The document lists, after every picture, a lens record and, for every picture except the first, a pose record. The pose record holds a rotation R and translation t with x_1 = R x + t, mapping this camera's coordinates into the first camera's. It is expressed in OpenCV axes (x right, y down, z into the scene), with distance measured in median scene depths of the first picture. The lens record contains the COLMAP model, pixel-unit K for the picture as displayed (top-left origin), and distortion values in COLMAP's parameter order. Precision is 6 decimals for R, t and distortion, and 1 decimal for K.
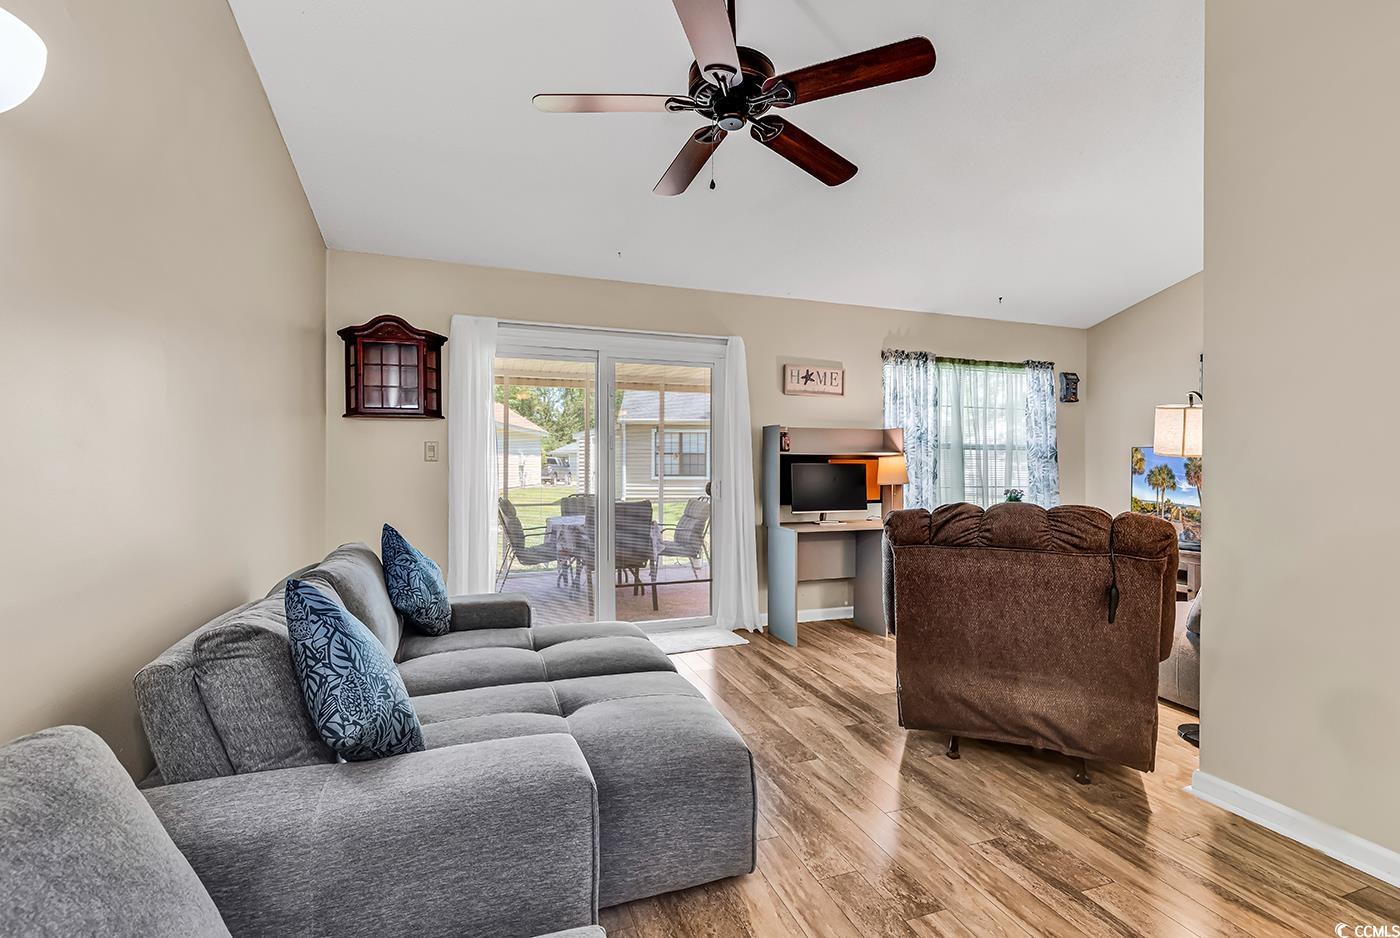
lens RADIAL K [[621.0, 0, 696.5], [0, 621.0, 470.5], [0, 0, 1]] dist [-0.000473, 0.000014]
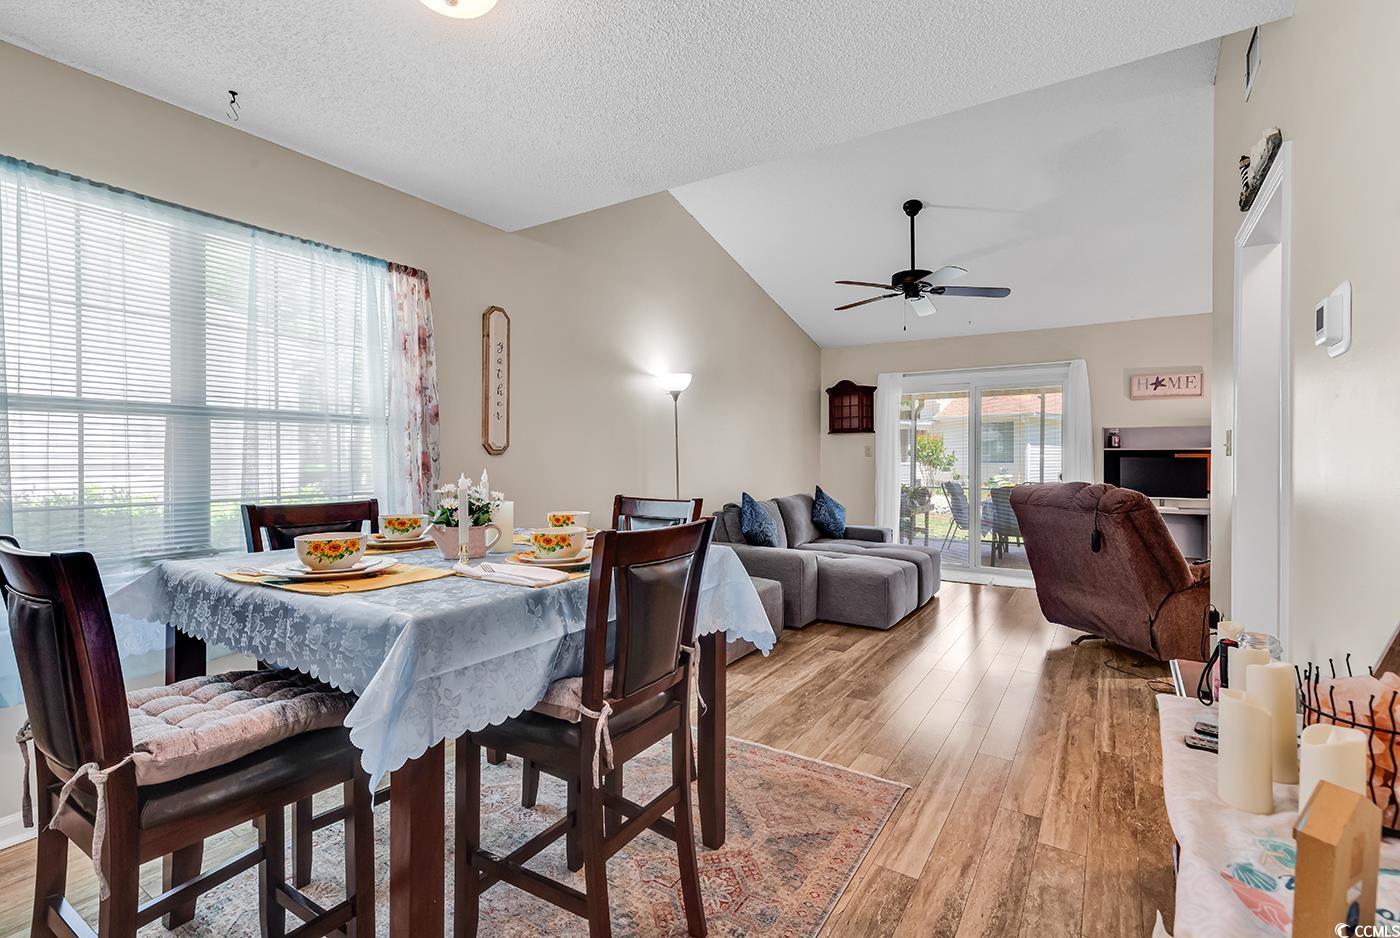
lens RADIAL K [[626.8, 0, 718.5], [0, 626.8, 463.4], [0, 0, 1]] dist [0.000120, -0.000549]
pose [[0.621732, 0.007627, -0.783193, 1.310946], [-0.004775, 0.999971, 0.005947, -0.005207], [0.783215, 0.000042, 0.621751, -0.851359]]
